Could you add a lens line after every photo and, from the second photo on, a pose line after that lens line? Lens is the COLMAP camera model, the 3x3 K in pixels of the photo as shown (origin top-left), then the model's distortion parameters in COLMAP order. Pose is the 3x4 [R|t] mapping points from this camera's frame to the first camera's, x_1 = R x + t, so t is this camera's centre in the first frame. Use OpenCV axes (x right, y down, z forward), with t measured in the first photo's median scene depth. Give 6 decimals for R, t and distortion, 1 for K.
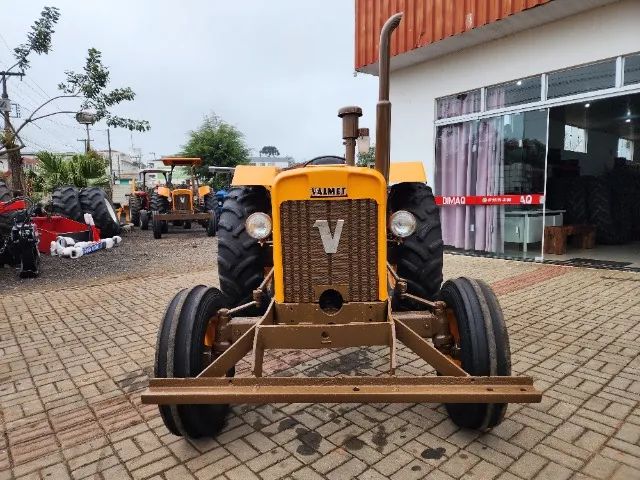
lens RADIAL K [[472.4, 0, 320.0], [0, 472.4, 240.0], [0, 0, 1]] dist [0.080097, -0.089347]
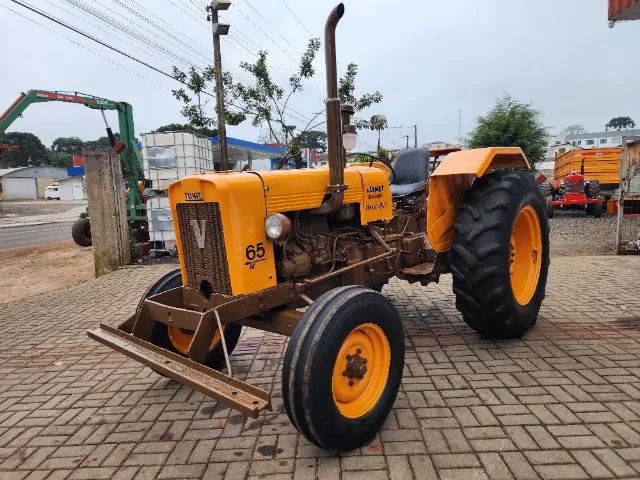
lens RADIAL K [[472.4, 0, 320.0], [0, 472.4, 240.0], [0, 0, 1]] dist [0.080097, -0.089347]
pose [[0.708709, 0.056998, -0.703195, 0.355349], [-0.034404, 0.998337, 0.046247, -0.019298], [0.704661, -0.008583, 0.709492, 0.125309]]
